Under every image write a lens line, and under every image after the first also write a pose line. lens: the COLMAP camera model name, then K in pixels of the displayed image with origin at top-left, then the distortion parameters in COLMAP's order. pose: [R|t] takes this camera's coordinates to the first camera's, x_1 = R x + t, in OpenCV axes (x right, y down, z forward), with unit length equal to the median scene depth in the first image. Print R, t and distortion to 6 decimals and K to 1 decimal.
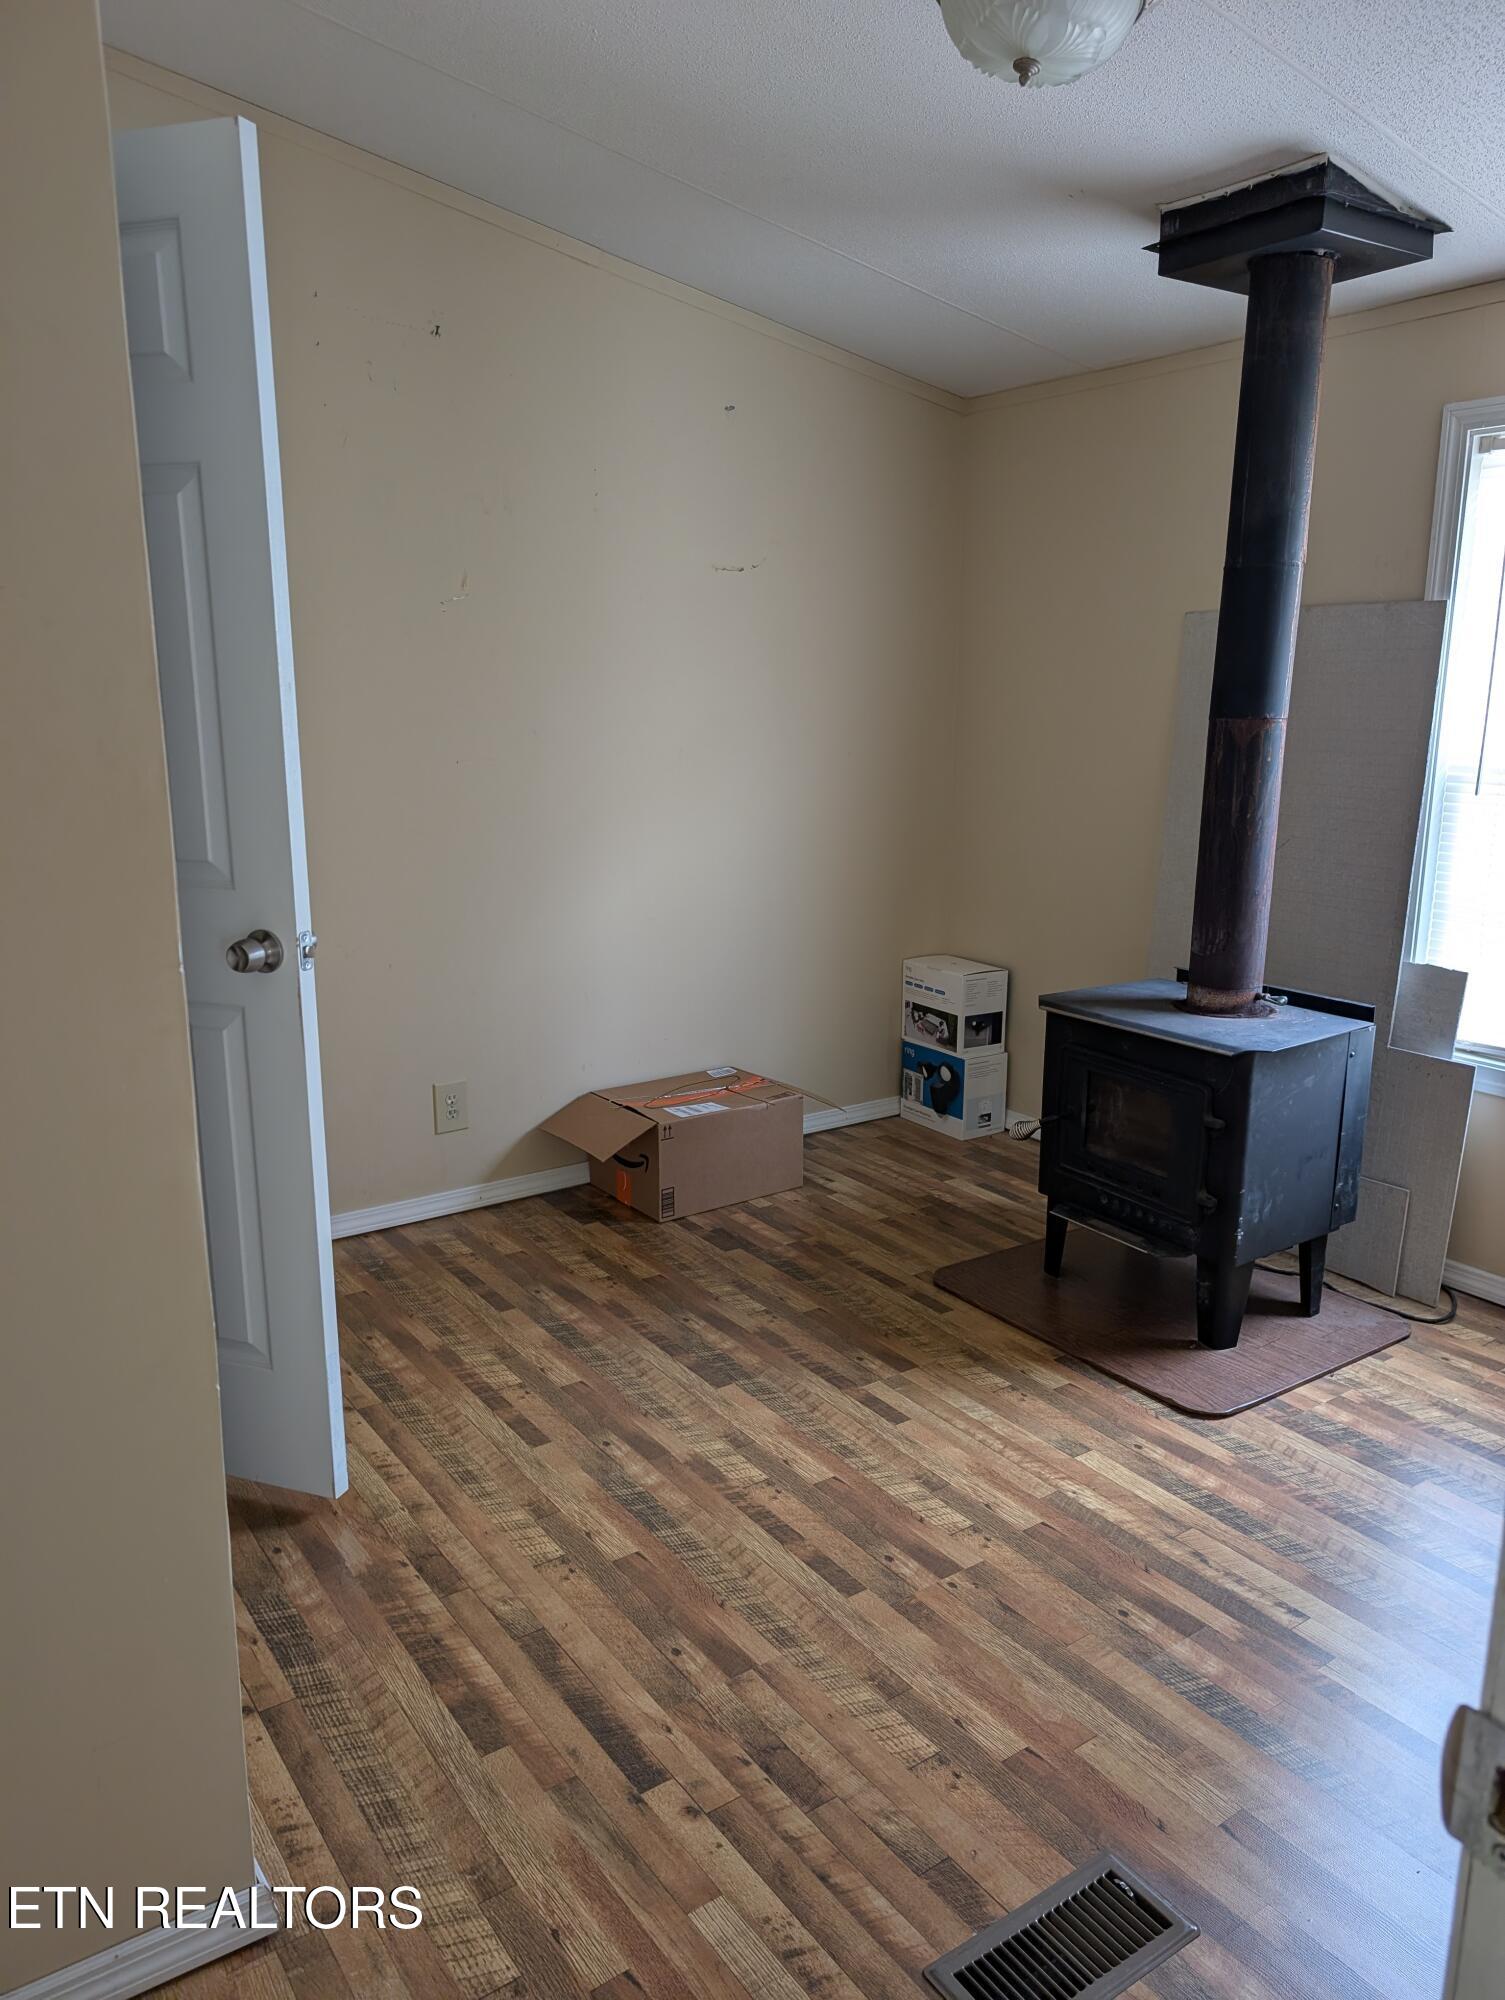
lens RADIAL K [[1434.2, 0, 748.6], [0, 1434.2, 1025.0], [0, 0, 1]] dist [0.007938, 0.004242]
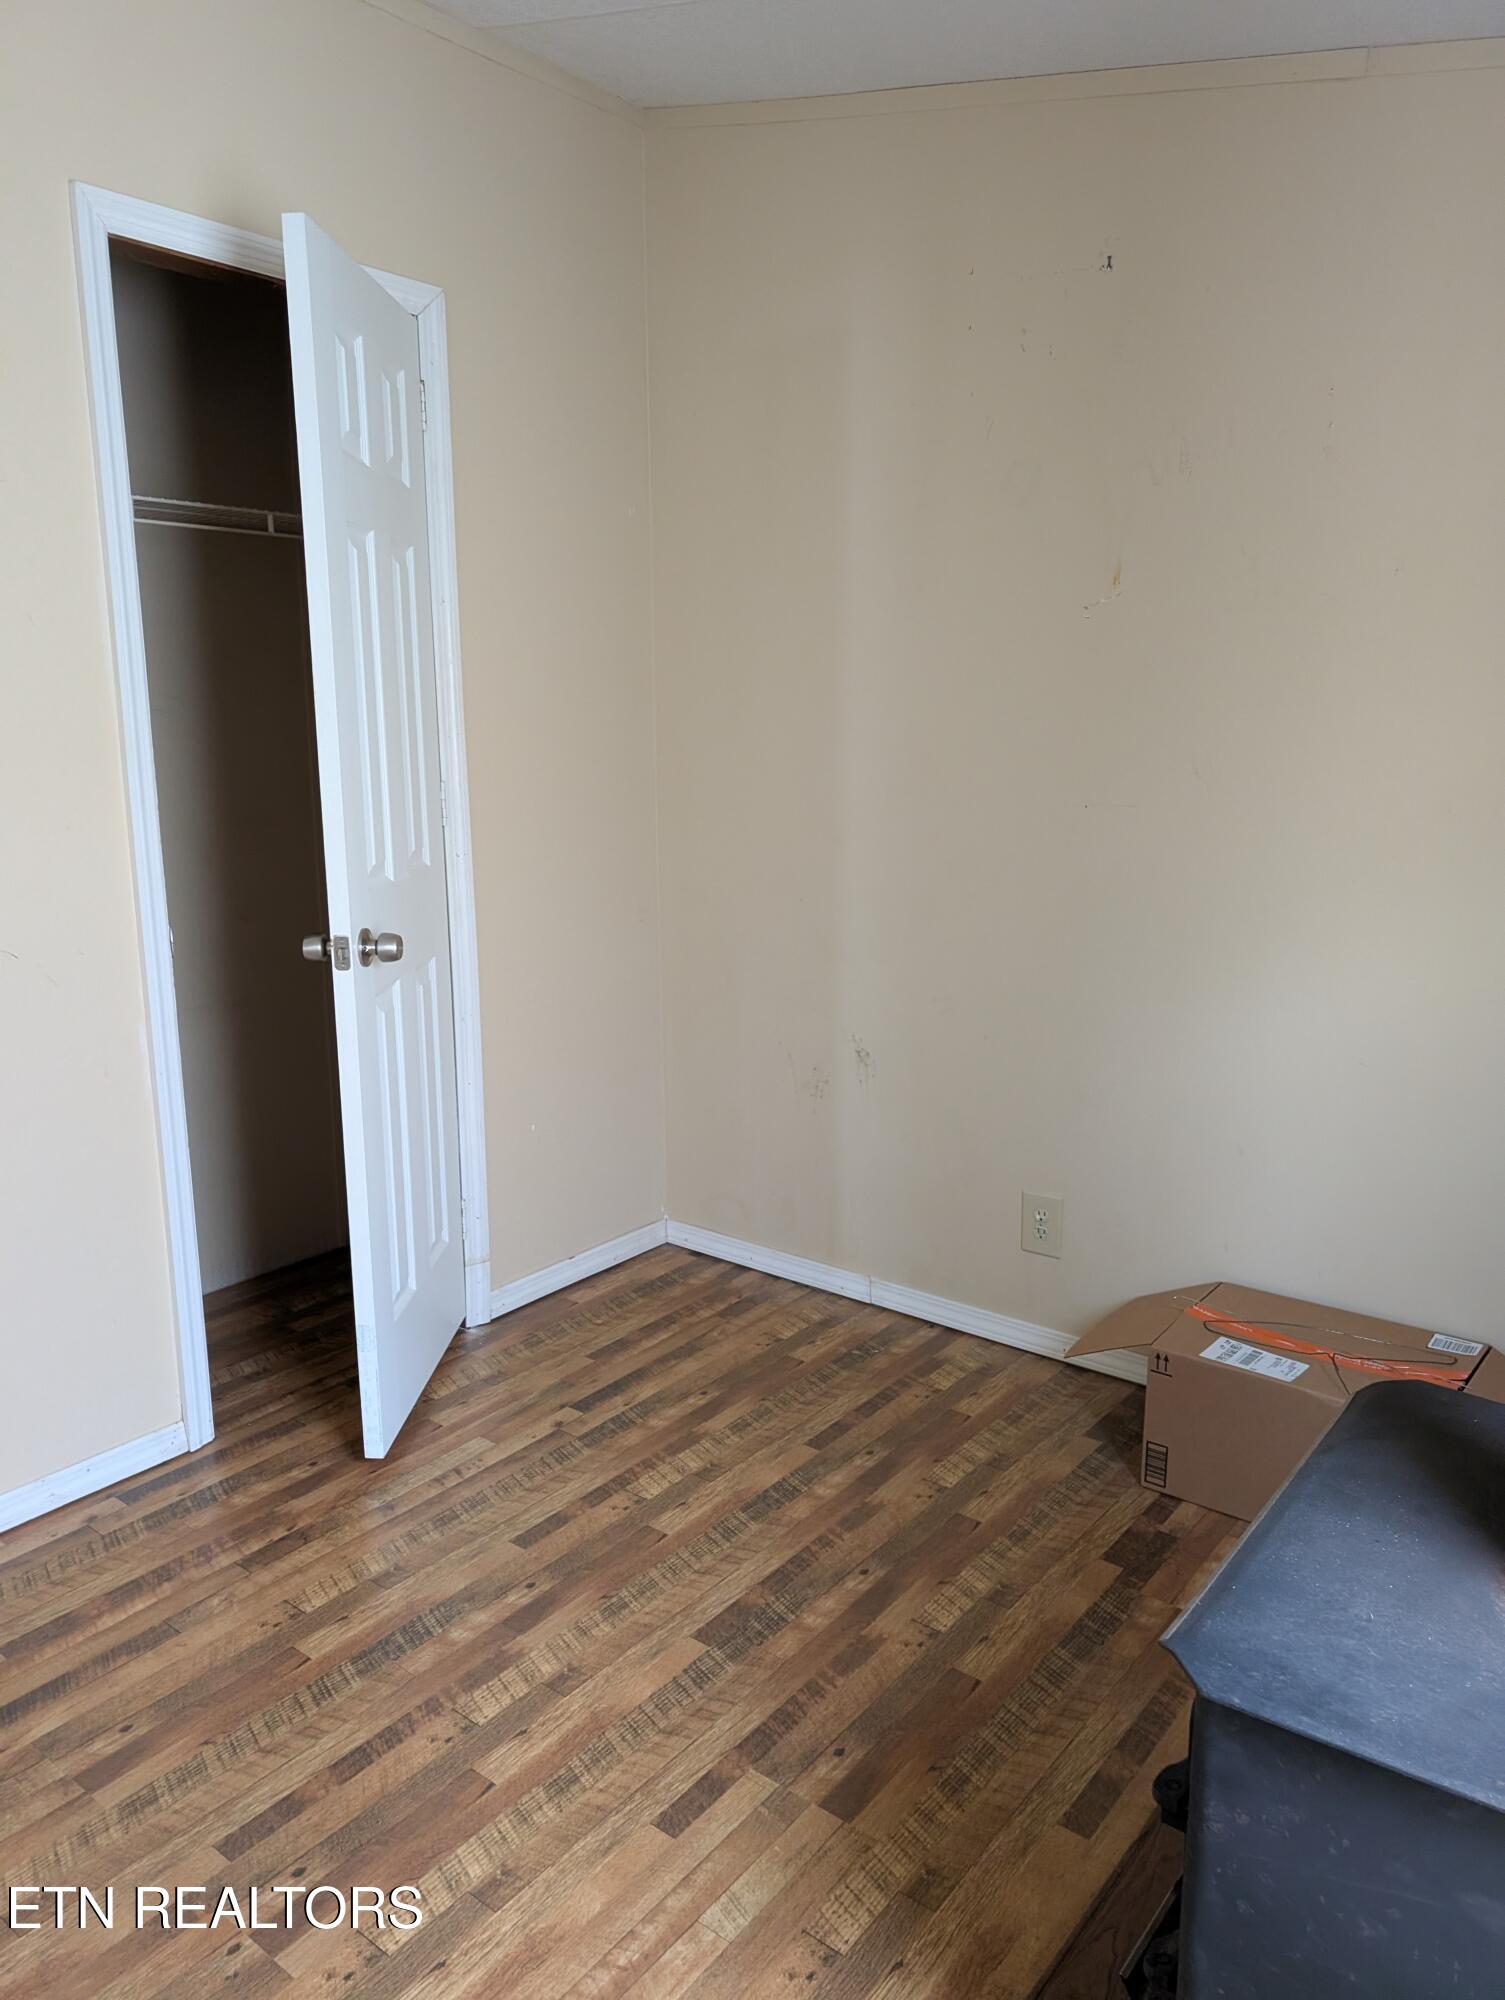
lens RADIAL K [[1434.2, 0, 748.6], [0, 1434.2, 1025.0], [0, 0, 1]] dist [0.007938, 0.004242]
pose [[0.292330, 0.209035, -0.933192, 0.618631], [-0.223019, 0.963814, 0.146031, -0.173293], [0.929949, 0.165430, 0.328371, 0.715642]]
